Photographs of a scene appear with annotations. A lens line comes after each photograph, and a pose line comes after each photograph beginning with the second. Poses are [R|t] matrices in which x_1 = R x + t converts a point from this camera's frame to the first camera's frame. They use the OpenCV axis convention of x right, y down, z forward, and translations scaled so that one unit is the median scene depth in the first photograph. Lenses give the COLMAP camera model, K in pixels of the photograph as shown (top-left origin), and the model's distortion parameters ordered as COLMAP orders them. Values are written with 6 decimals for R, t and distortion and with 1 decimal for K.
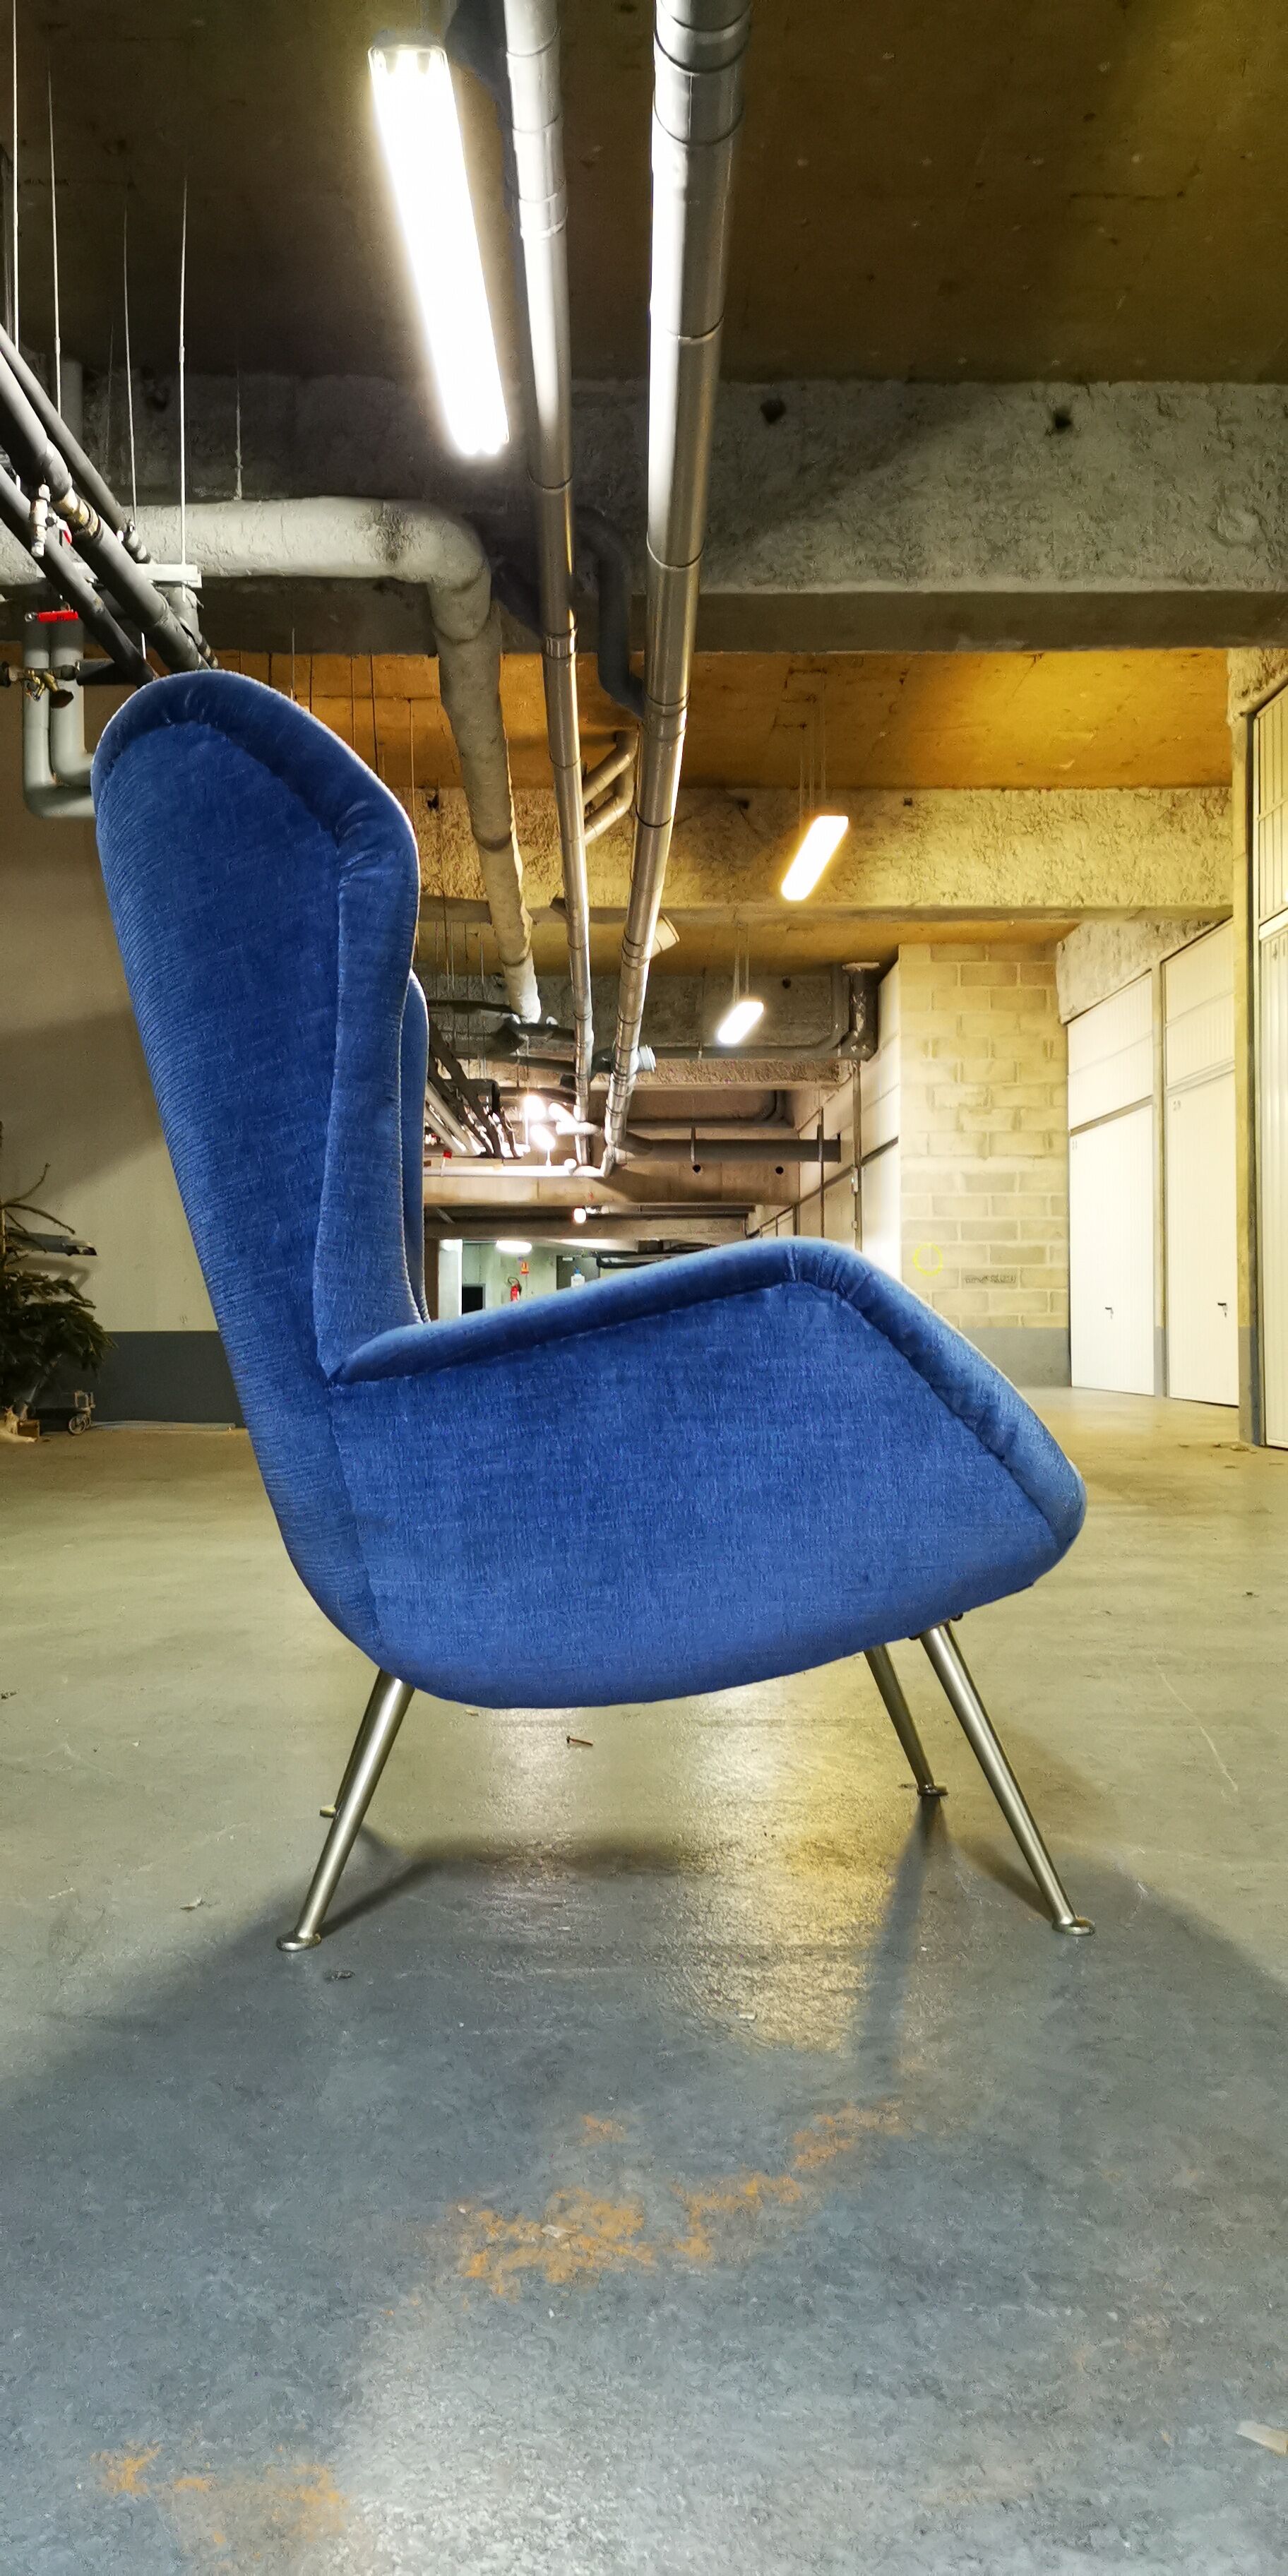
lens RADIAL K [[2011.9, 0, 642.8], [0, 2011.9, 1286.1], [0, 0, 1]] dist [0.074140, -0.087156]
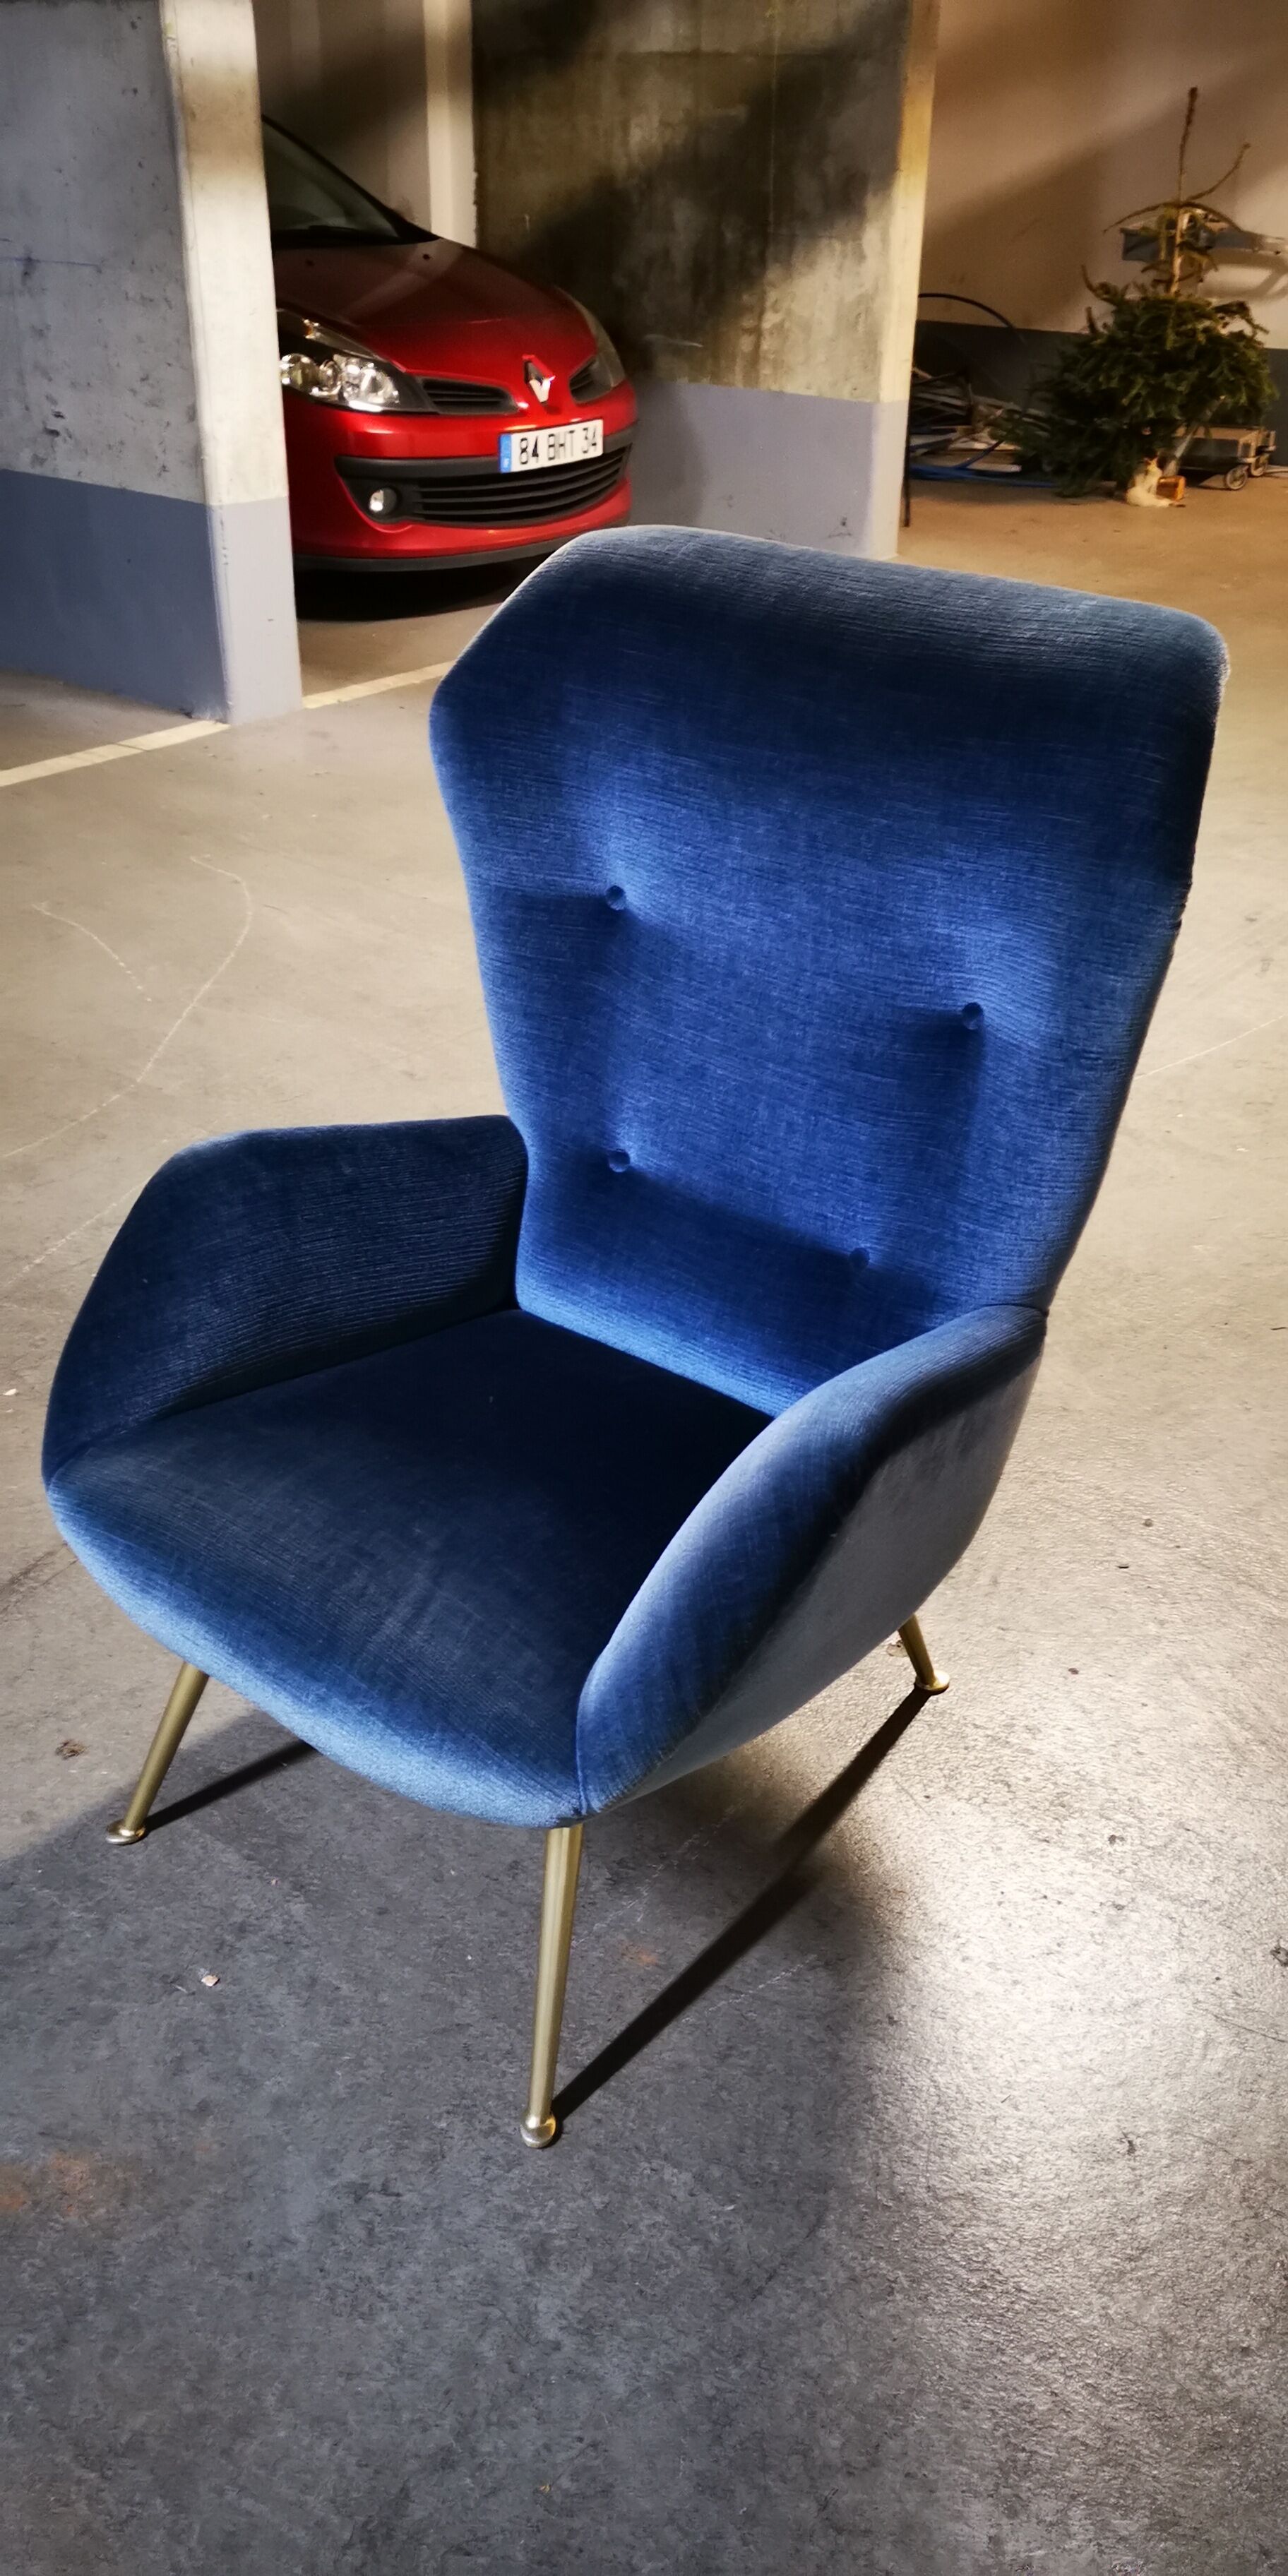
lens RADIAL K [[2011.9, 0, 626.8], [0, 2011.9, 1289.3], [0, 0, 1]] dist [0.074140, -0.087156]
pose [[0.772341, 0.330937, -0.542190, 0.158507], [-0.000892, 0.854127, 0.520063, -0.123943], [0.635208, -0.401182, 0.659973, 0.120997]]
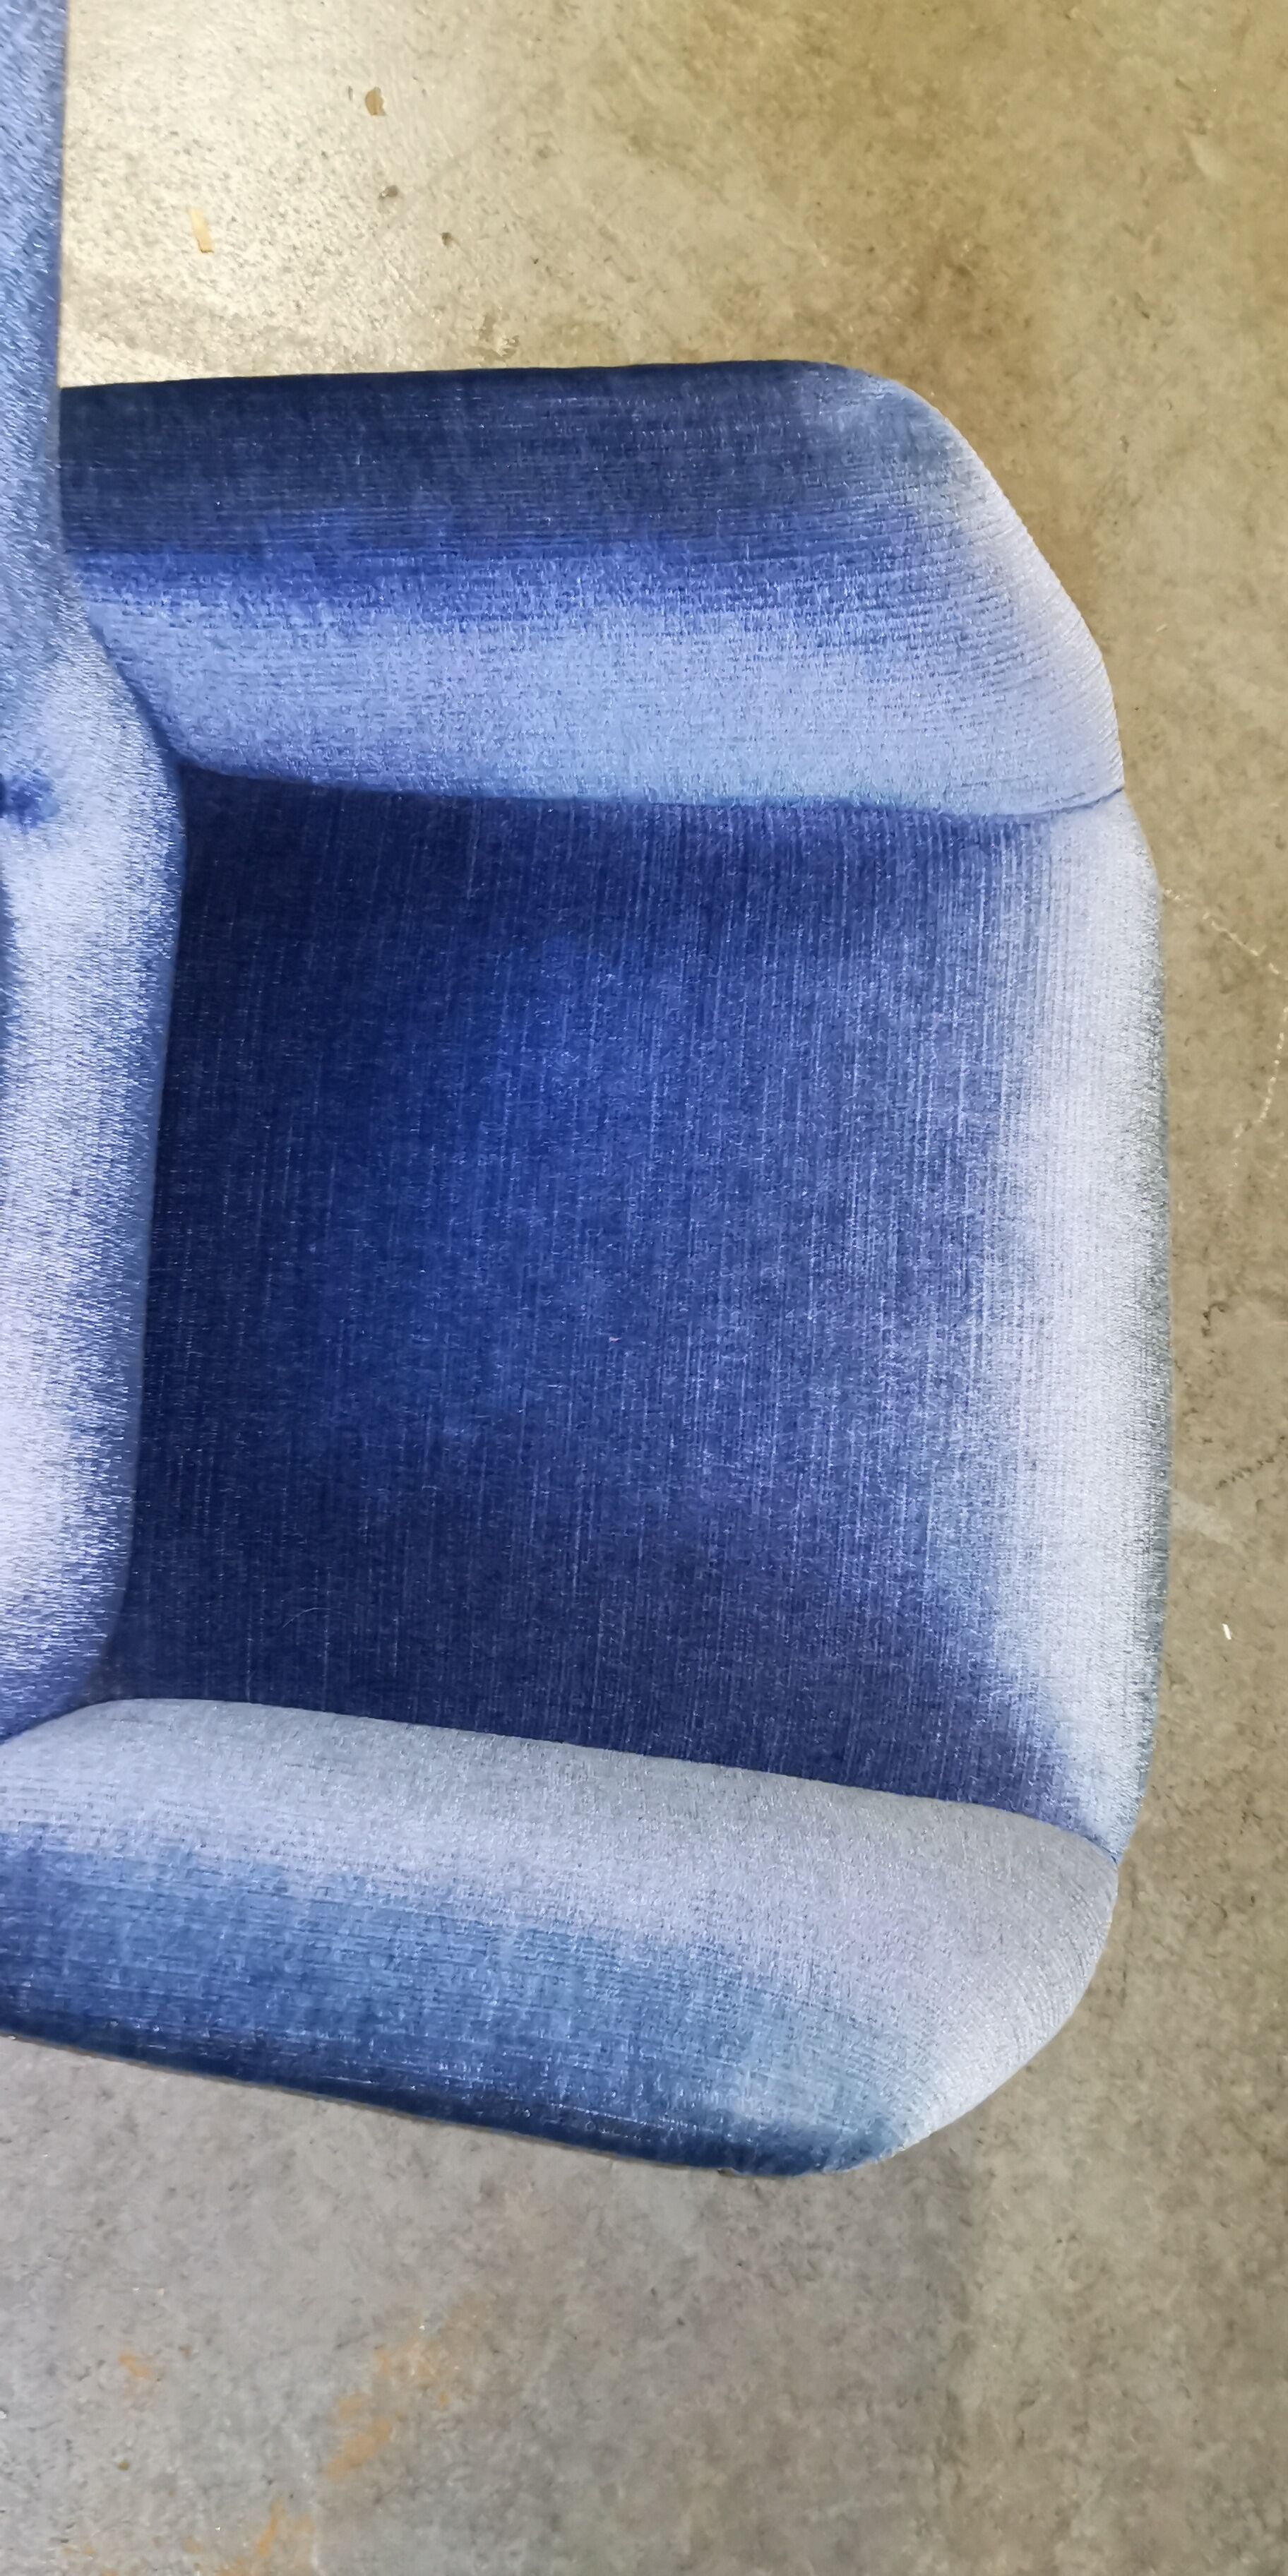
lens RADIAL K [[2011.9, 0, 670.0], [0, 2011.9, 1324.8], [0, 0, 1]] dist [0.074140, -0.087156]
pose [[0.947454, 0.177356, 0.266224, -0.023224], [-0.287796, 0.109258, 0.951439, -0.111623], [0.139656, -0.978063, 0.154559, 0.258054]]
